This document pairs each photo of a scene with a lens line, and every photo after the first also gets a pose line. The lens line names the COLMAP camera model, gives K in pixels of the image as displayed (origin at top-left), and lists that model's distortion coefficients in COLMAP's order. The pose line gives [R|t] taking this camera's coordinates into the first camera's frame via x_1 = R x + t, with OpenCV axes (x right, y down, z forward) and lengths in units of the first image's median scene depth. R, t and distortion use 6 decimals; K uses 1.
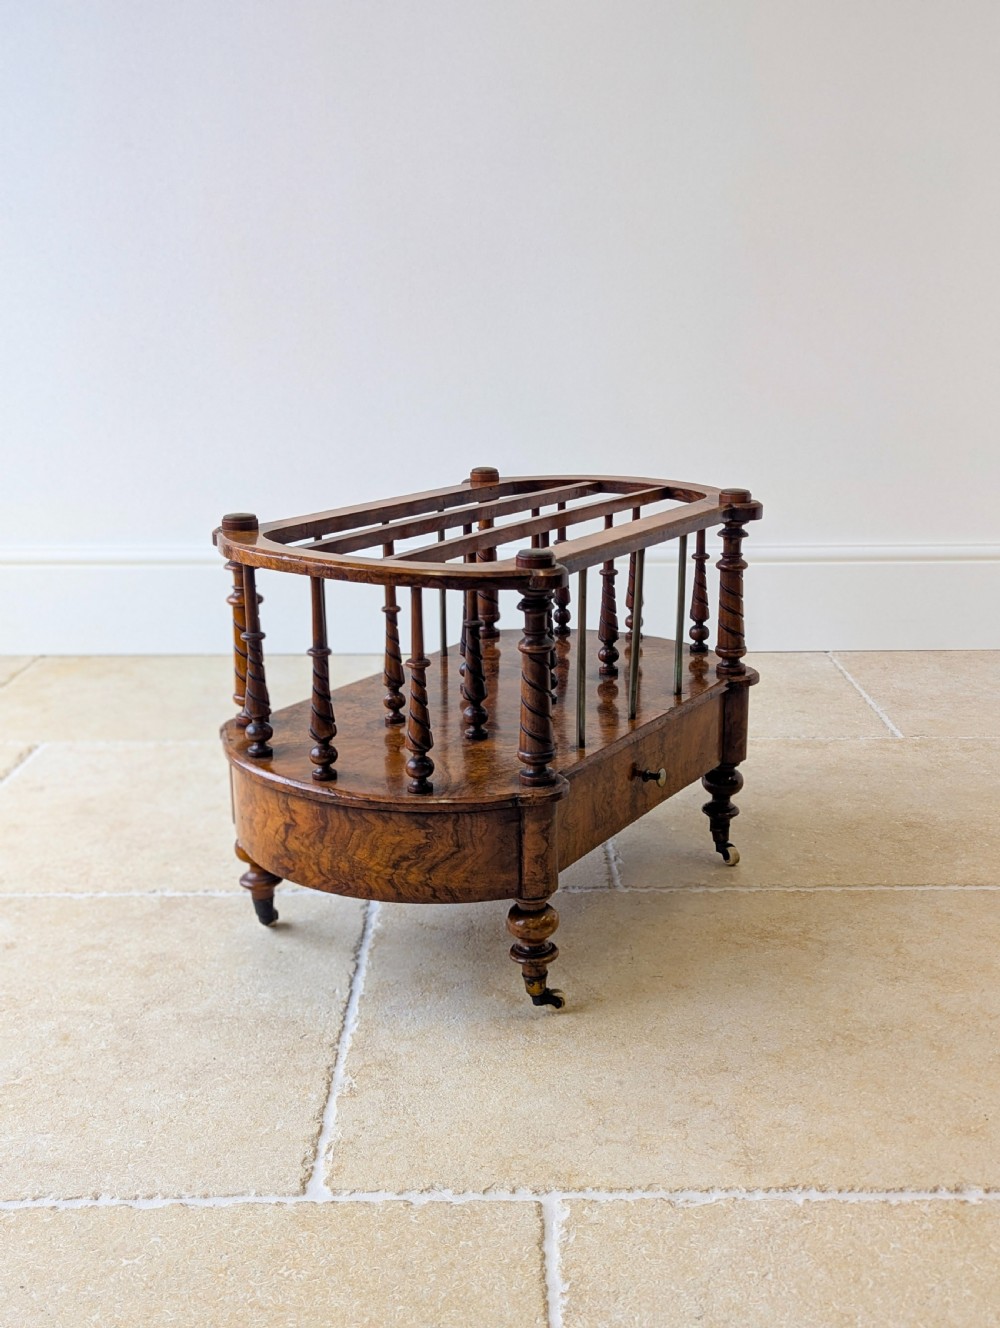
lens RADIAL K [[1441.0, 0, 532.9], [0, 1441.0, 661.9], [0, 0, 1]] dist [0.052452, -0.010999]
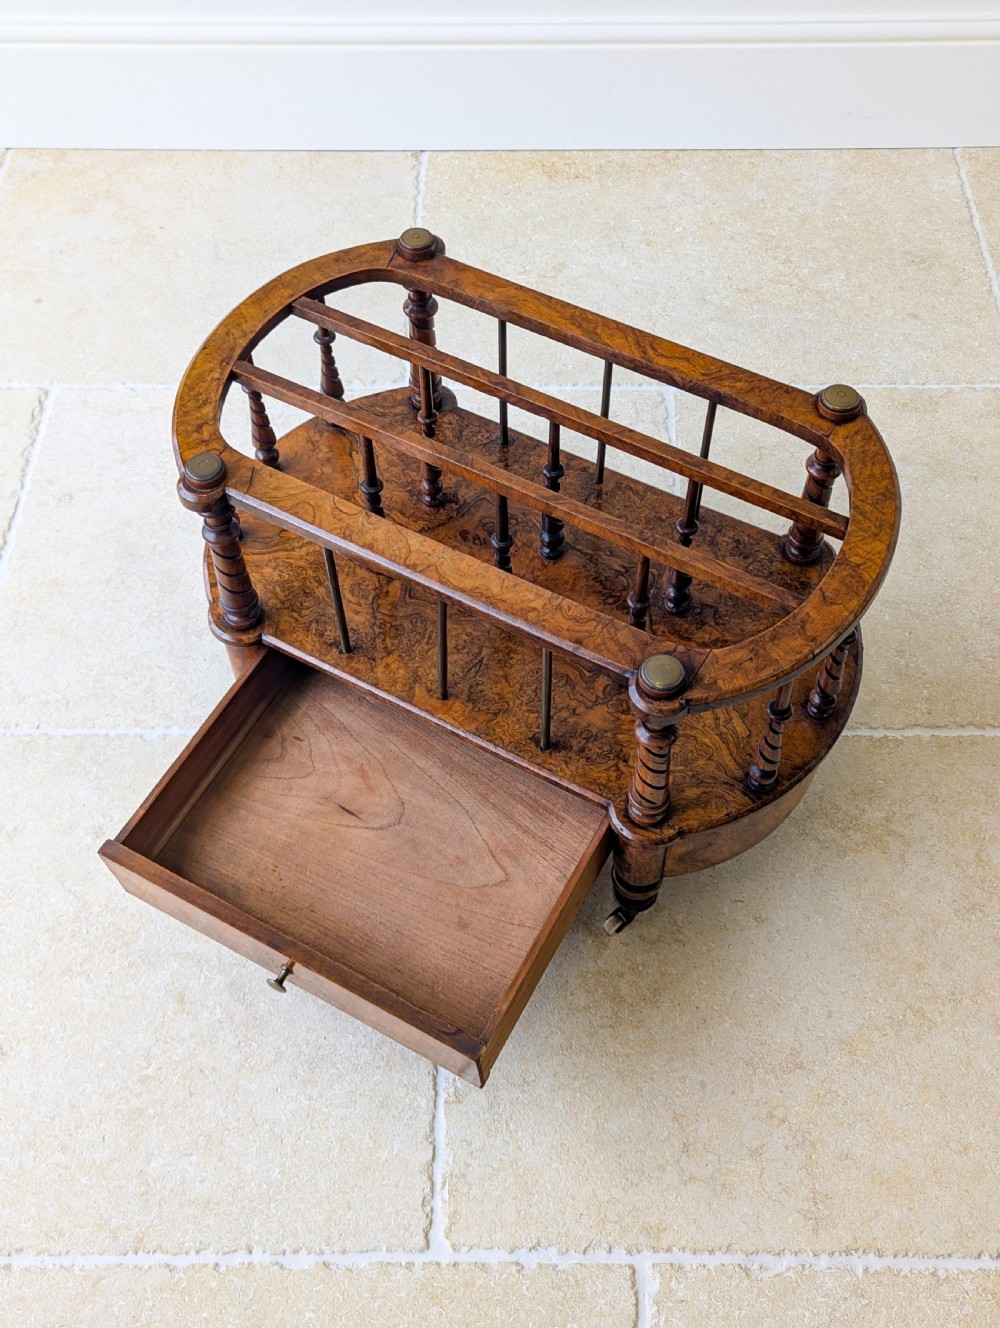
lens RADIAL K [[1437.2, 0, 516.2], [0, 1437.2, 664.7], [0, 0, 1]] dist [0.079141, -0.099206]
pose [[0.999874, 0.011253, -0.011220, -0.064491], [-0.001609, 0.774117, 0.633040, -0.583645], [0.015809, -0.632942, 0.774038, 0.324698]]
